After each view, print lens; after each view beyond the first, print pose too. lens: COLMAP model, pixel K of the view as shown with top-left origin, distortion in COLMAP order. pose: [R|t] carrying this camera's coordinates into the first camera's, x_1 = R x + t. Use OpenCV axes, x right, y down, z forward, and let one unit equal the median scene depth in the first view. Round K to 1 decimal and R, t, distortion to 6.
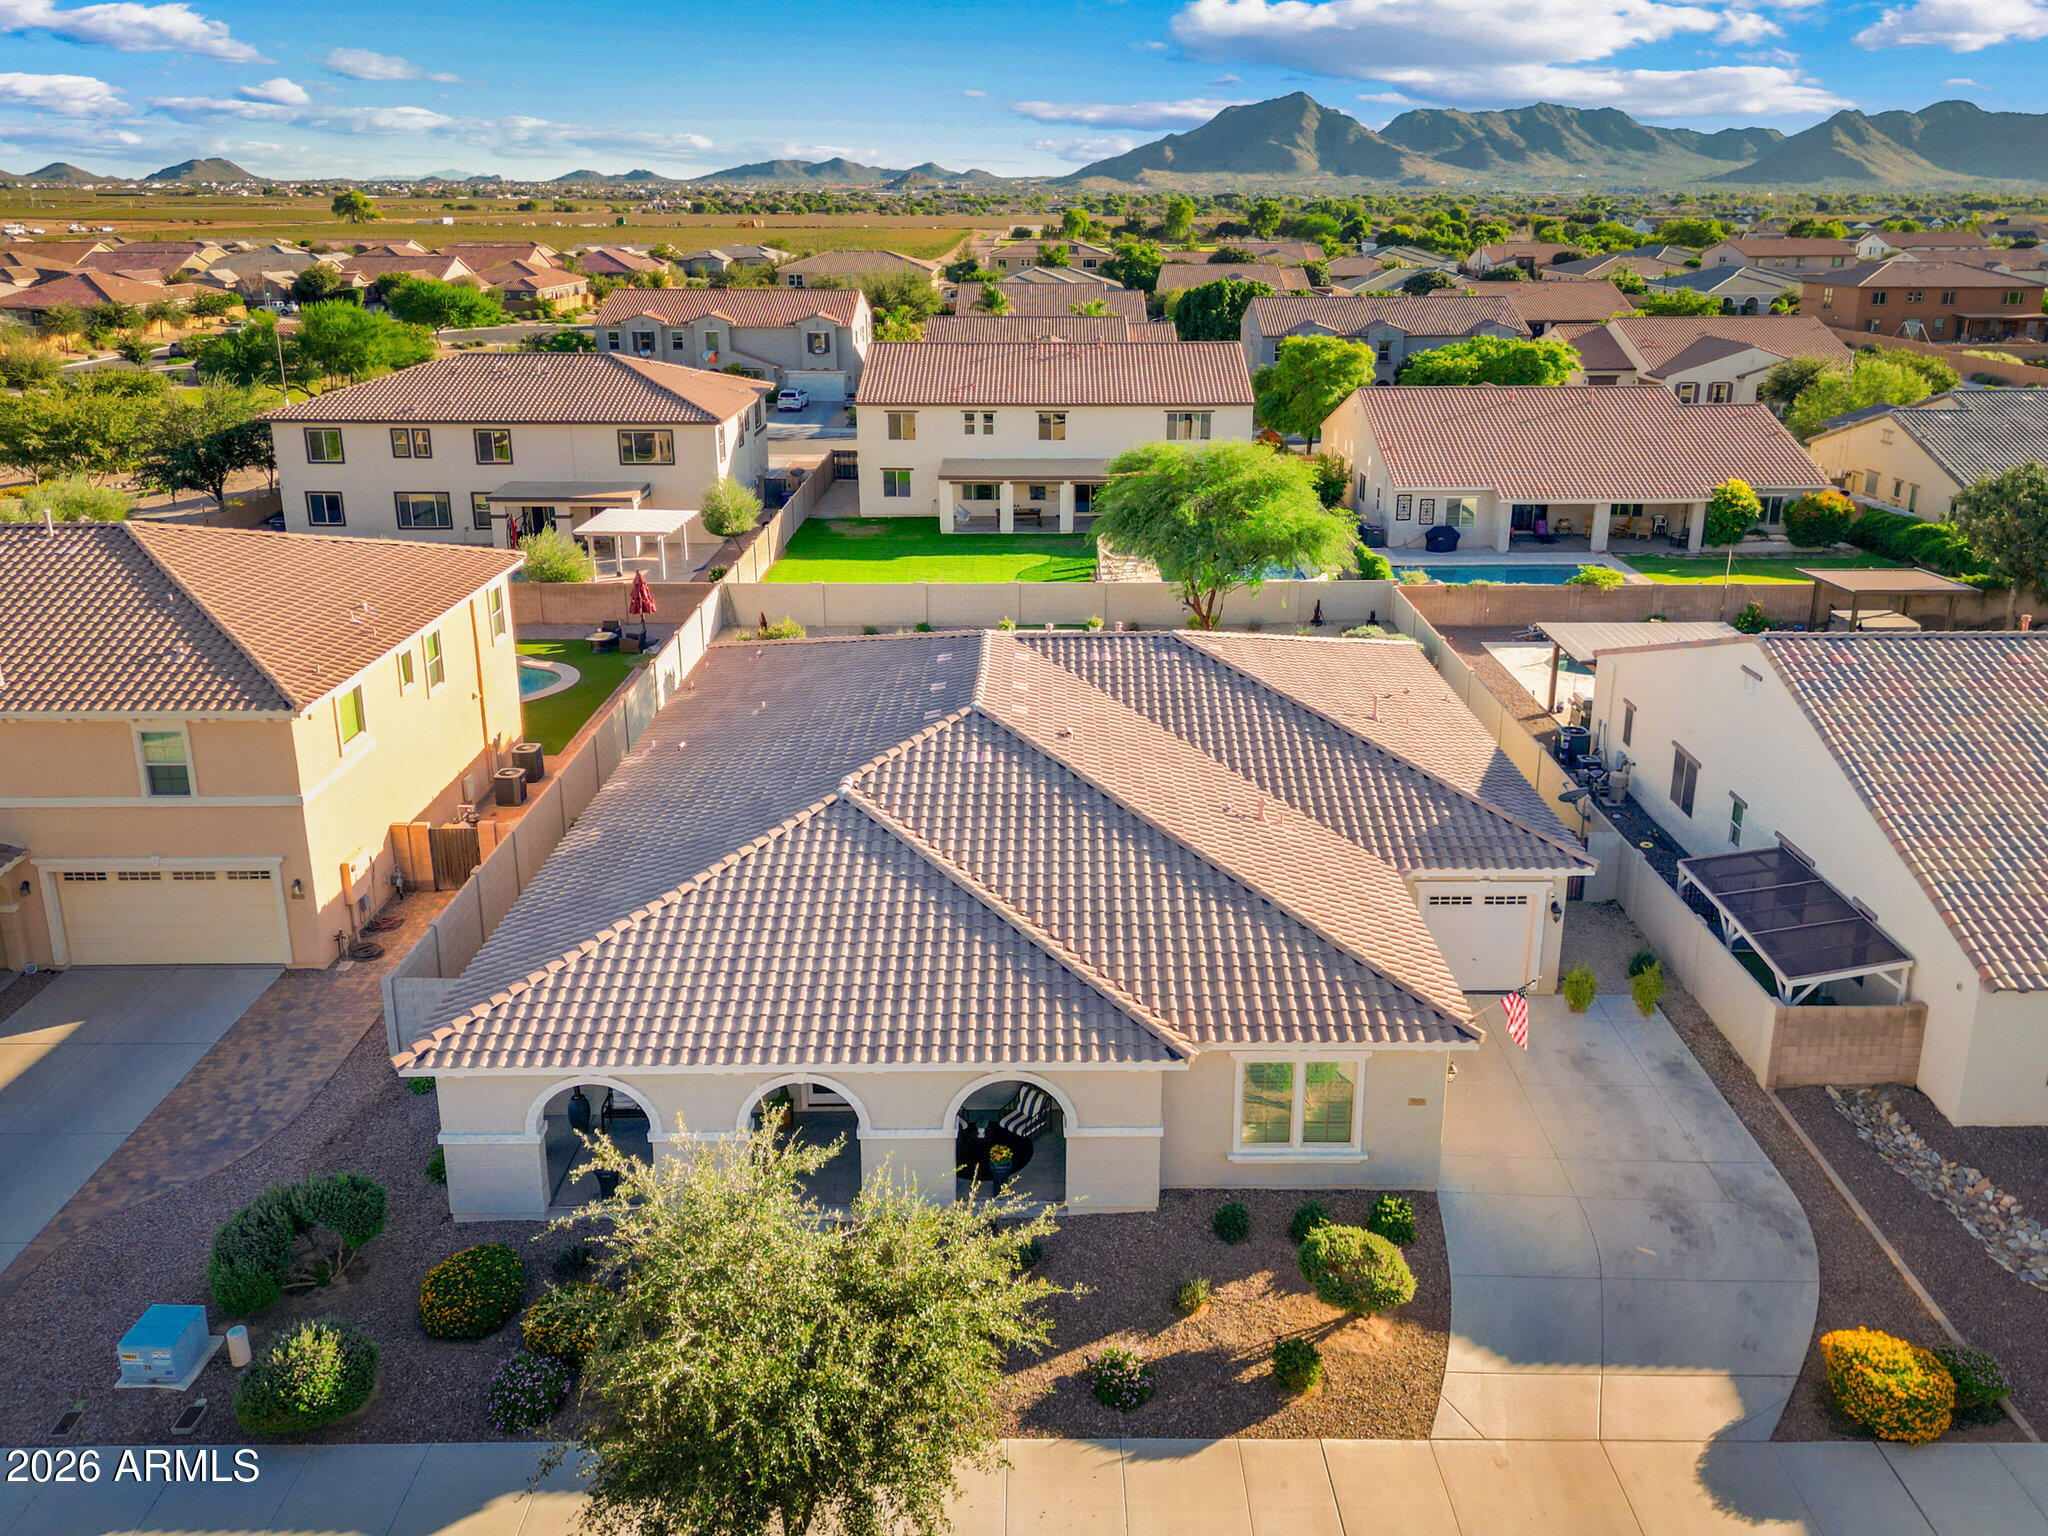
lens RADIAL K [[1498.2, 0, 1027.2], [0, 1498.2, 689.3], [0, 0, 1]] dist [0.080283, -0.106282]
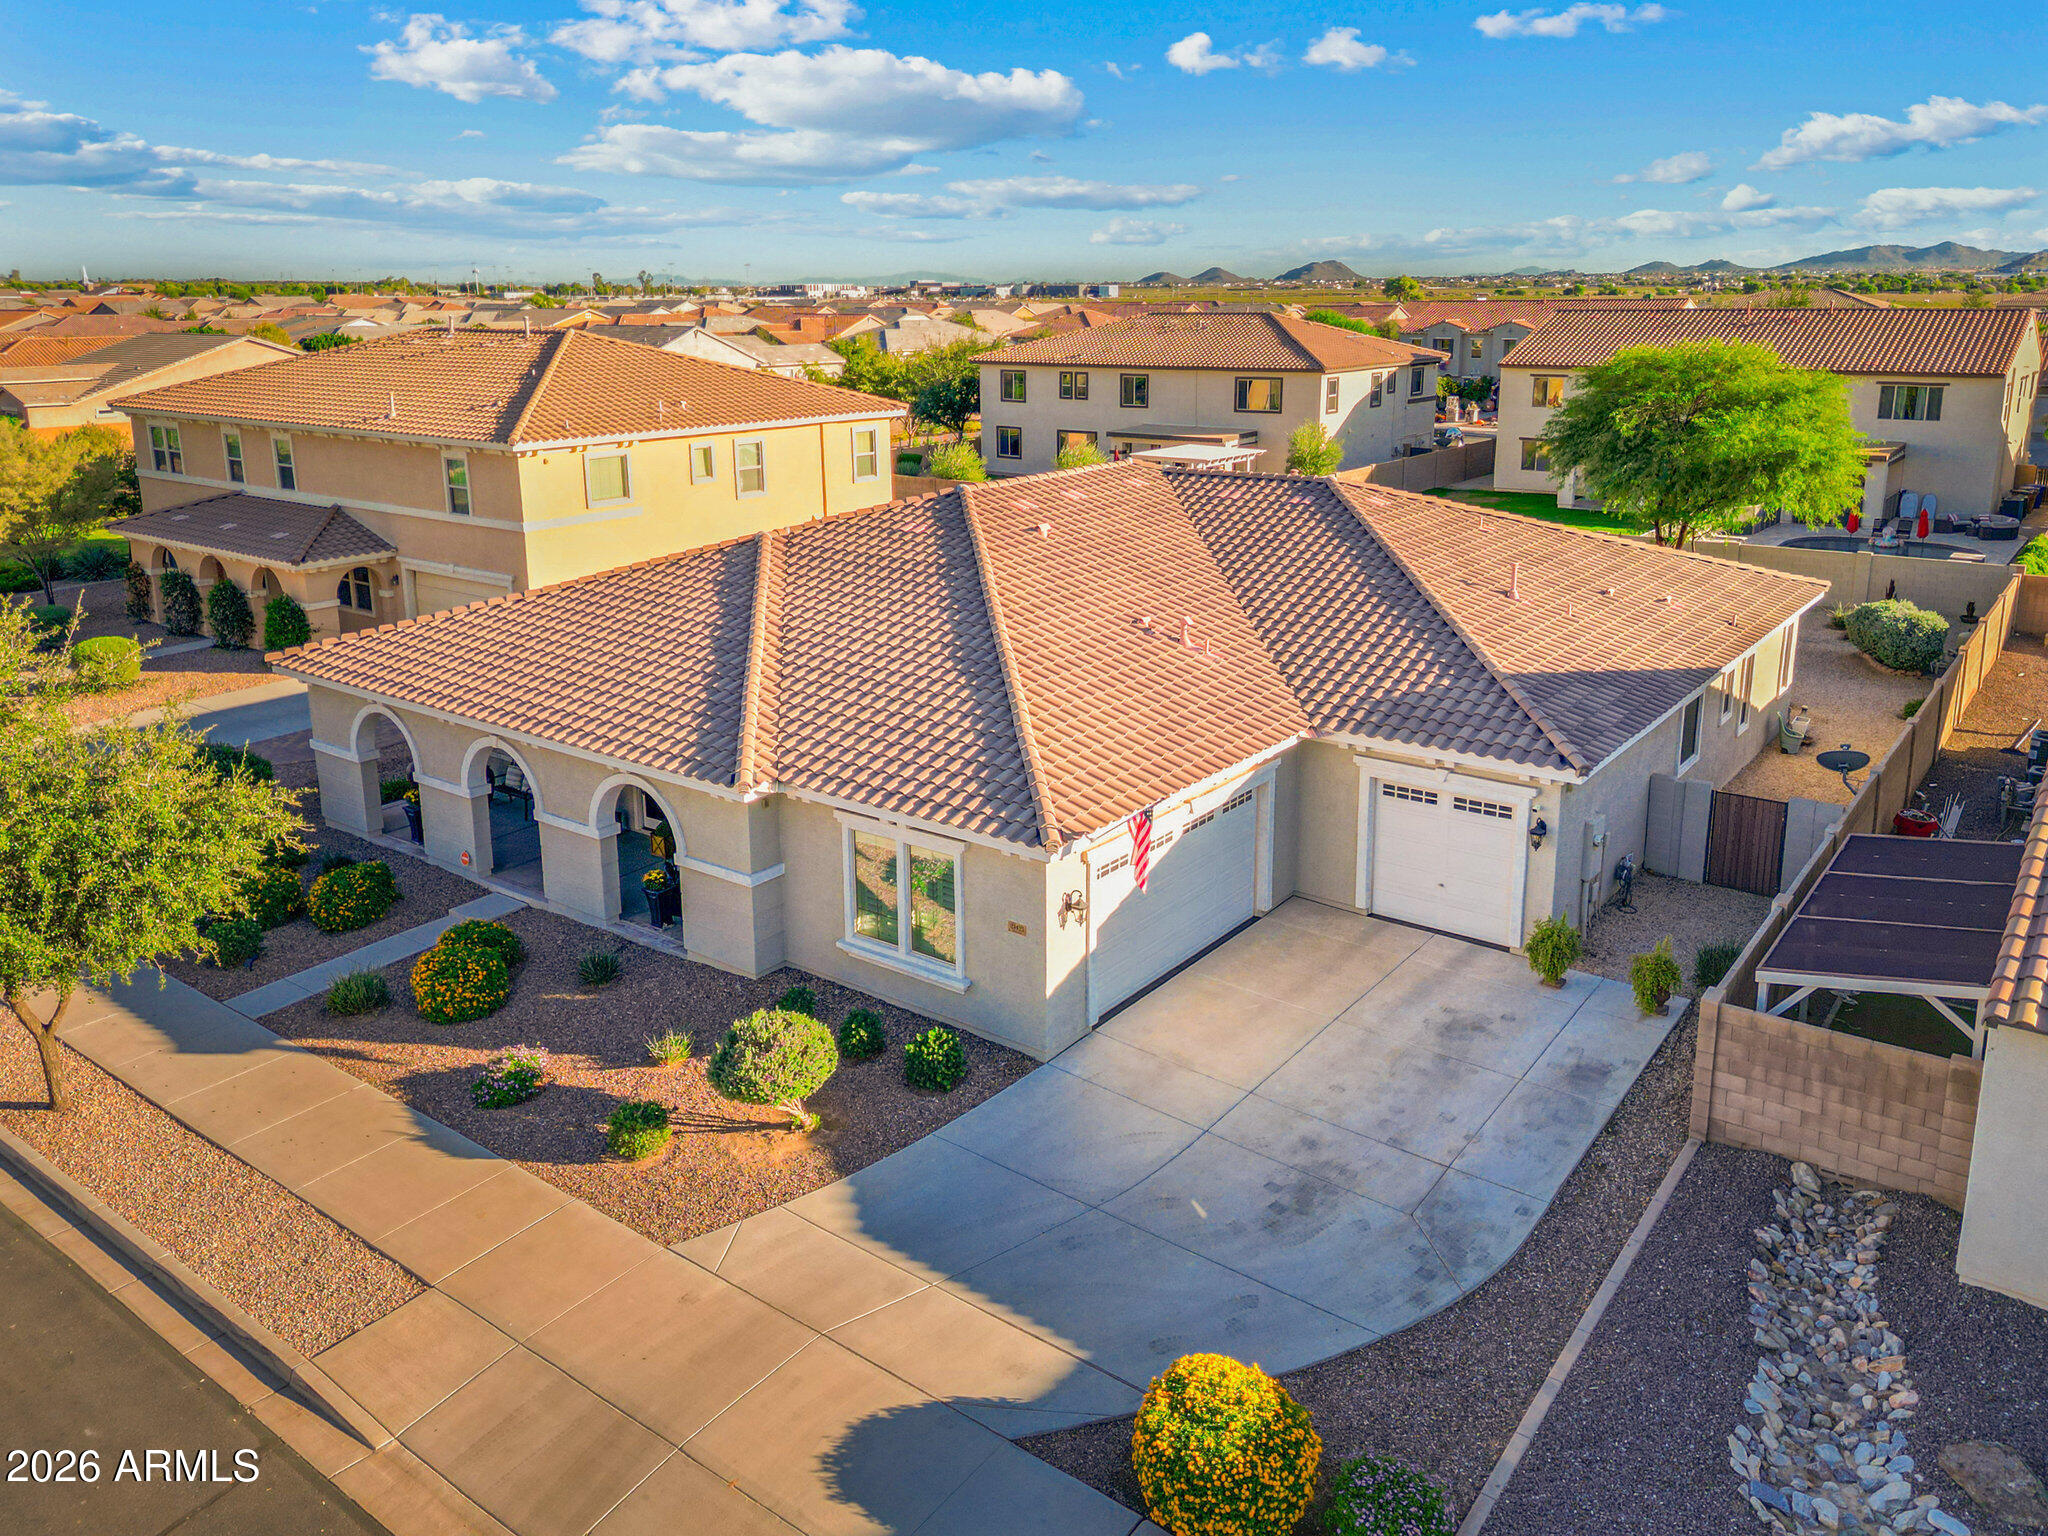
lens RADIAL K [[1498.2, 0, 1027.2], [0, 1498.2, 689.3], [0, 0, 1]] dist [0.080283, -0.106282]
pose [[0.804995, 0.157355, -0.572034, 0.599833], [-0.185793, 0.982549, 0.008822, 0.132237], [0.563440, 0.099178, 0.820183, 0.334645]]
